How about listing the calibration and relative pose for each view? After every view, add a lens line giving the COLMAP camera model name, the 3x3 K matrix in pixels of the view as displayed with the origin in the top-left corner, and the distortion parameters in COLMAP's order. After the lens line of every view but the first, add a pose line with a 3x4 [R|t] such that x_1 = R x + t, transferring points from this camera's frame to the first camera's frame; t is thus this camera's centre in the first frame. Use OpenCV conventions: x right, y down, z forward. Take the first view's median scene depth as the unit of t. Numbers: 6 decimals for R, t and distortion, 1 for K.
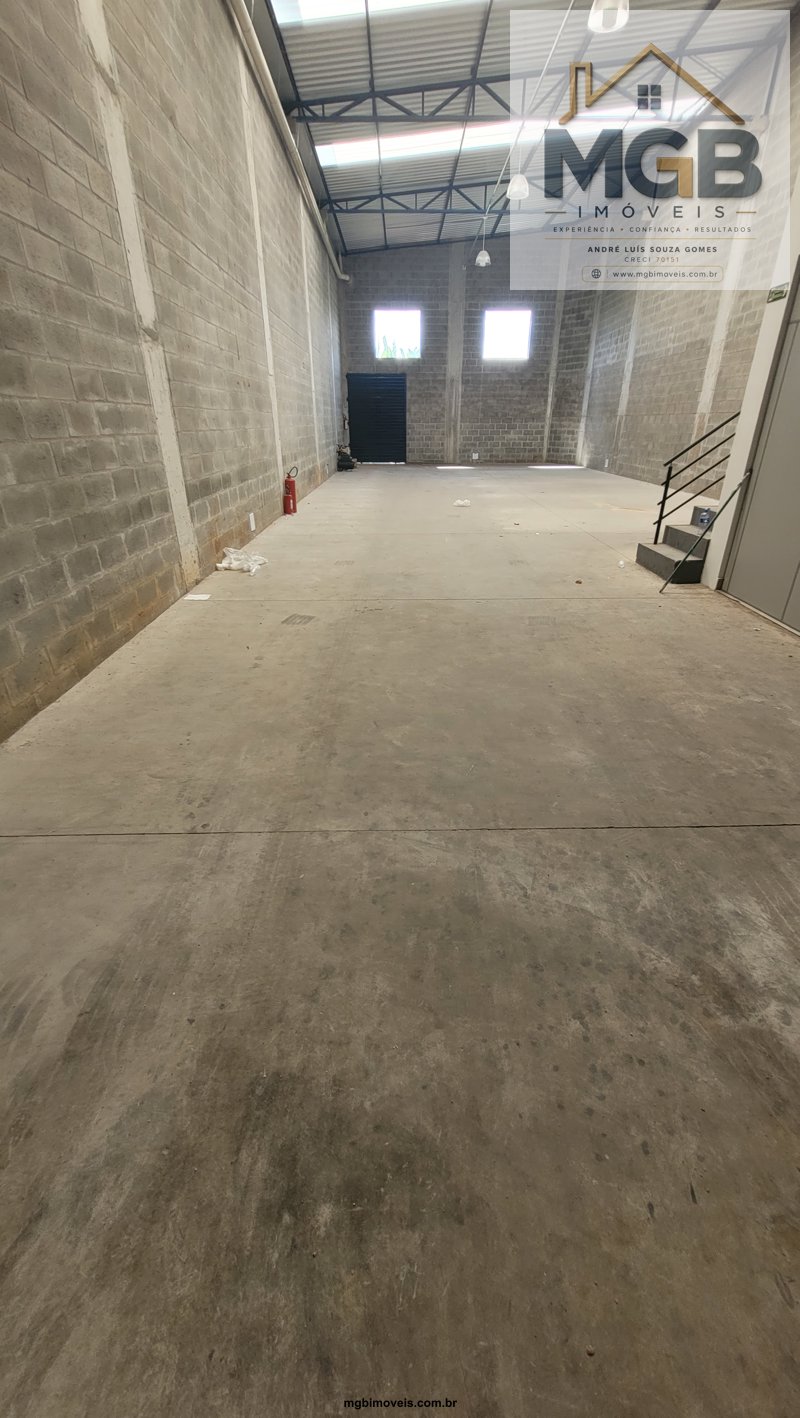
lens RADIAL K [[559.1, 0, 404.5], [0, 559.1, 707.9], [0, 0, 1]] dist [0.004150, -0.000072]
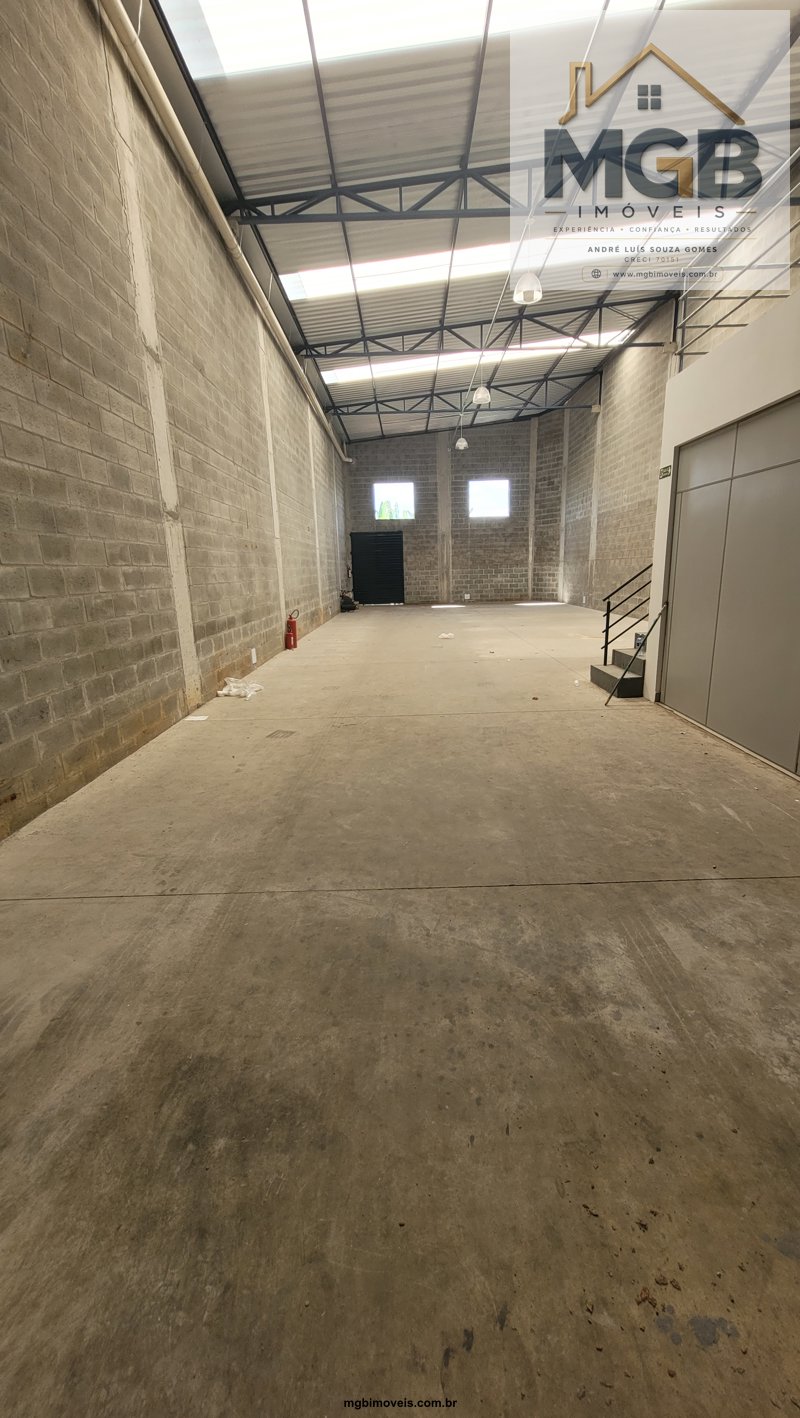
lens RADIAL K [[559.1, 0, 404.8], [0, 559.1, 709.2], [0, 0, 1]] dist [0.004150, -0.000072]
pose [[0.999588, -0.022934, -0.017245, 0.084217], [0.018462, 0.974108, -0.225327, 0.055713], [0.021966, 0.224916, 0.974131, -0.123351]]
